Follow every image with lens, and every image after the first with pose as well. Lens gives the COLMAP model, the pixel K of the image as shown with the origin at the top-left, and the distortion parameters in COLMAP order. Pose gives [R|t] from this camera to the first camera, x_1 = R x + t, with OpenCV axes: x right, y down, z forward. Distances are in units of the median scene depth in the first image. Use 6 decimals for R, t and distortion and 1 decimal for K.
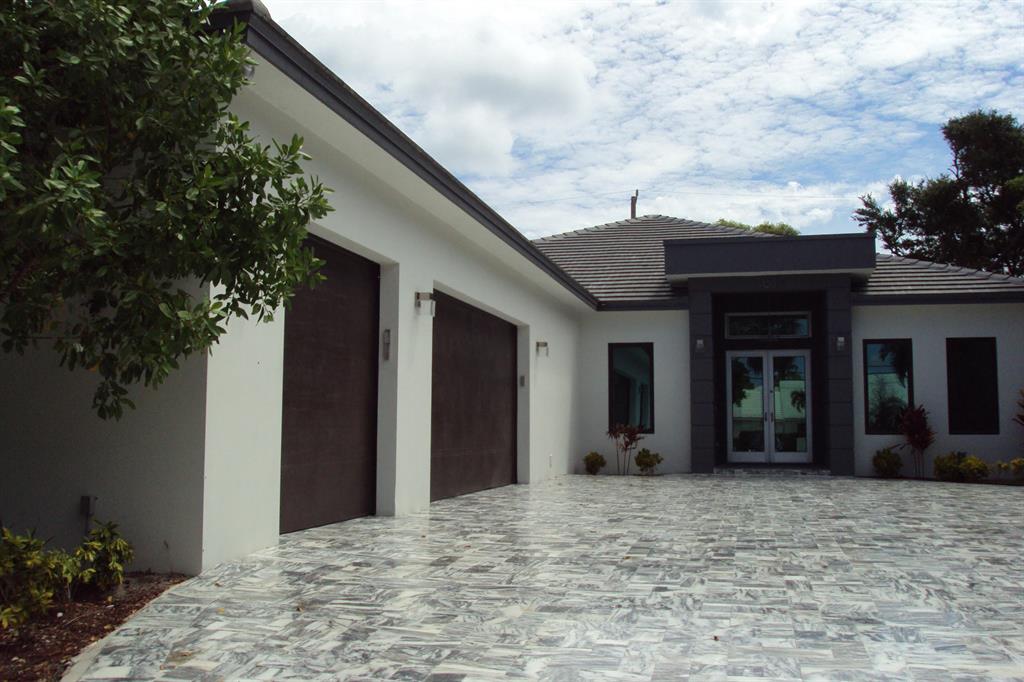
lens RADIAL K [[1012.6, 0, 512.0], [0, 1012.6, 341.0], [0, 0, 1]] dist [-0.059789, 0.011962]
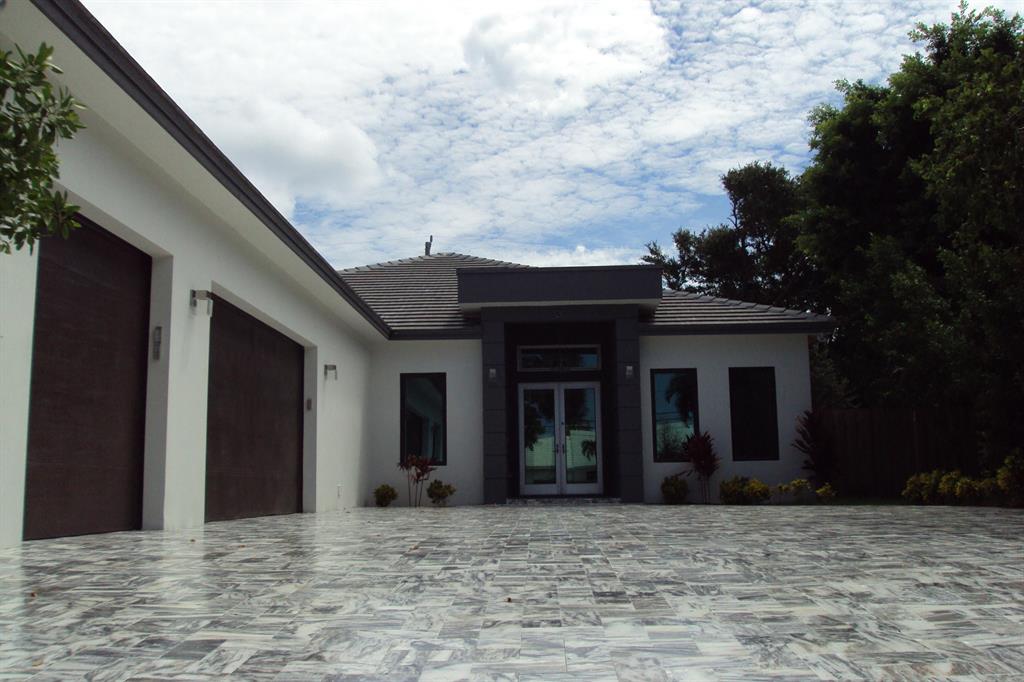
lens RADIAL K [[1015.8, 0, 501.2], [0, 1015.8, 347.7], [0, 0, 1]] dist [-0.058576, 0.022940]
pose [[0.981599, 0.009076, 0.190738, 0.005124], [0.000361, 0.998780, -0.049382, 0.033237], [-0.190953, 0.048542, 0.980398, 0.025436]]
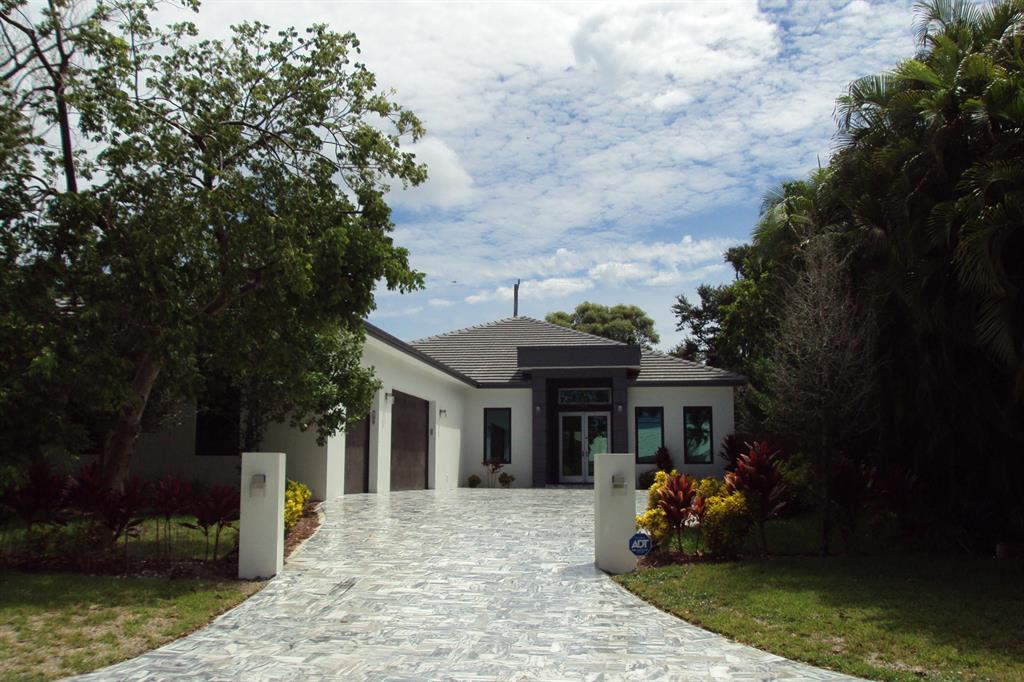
lens RADIAL K [[1012.6, 0, 512.0], [0, 1012.6, 341.0], [0, 0, 1]] dist [-0.059789, 0.011962]
pose [[0.995505, 0.012092, 0.093937, -0.018524], [-0.007965, 0.998992, -0.044183, -0.043888], [-0.094377, 0.043237, 0.994597, -0.812845]]
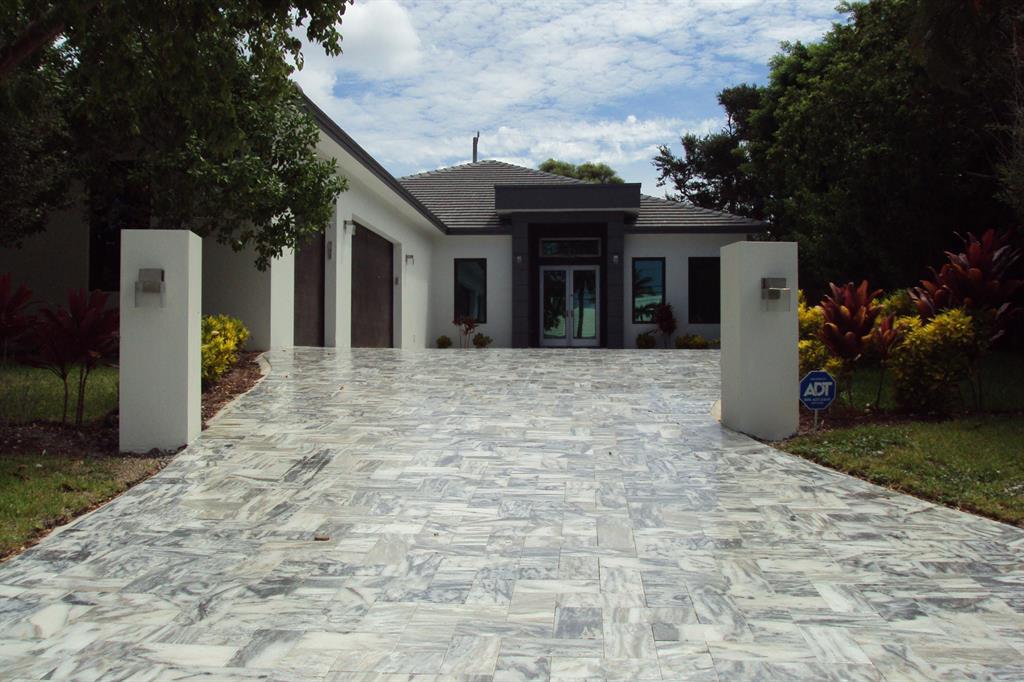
lens RADIAL K [[1012.6, 0, 512.0], [0, 1012.6, 341.0], [0, 0, 1]] dist [-0.059789, 0.011962]
pose [[0.988217, 0.000132, 0.153061, -0.049347], [-0.011197, 0.997383, 0.071433, 0.019745], [-0.152651, -0.072305, 0.985632, -0.491990]]
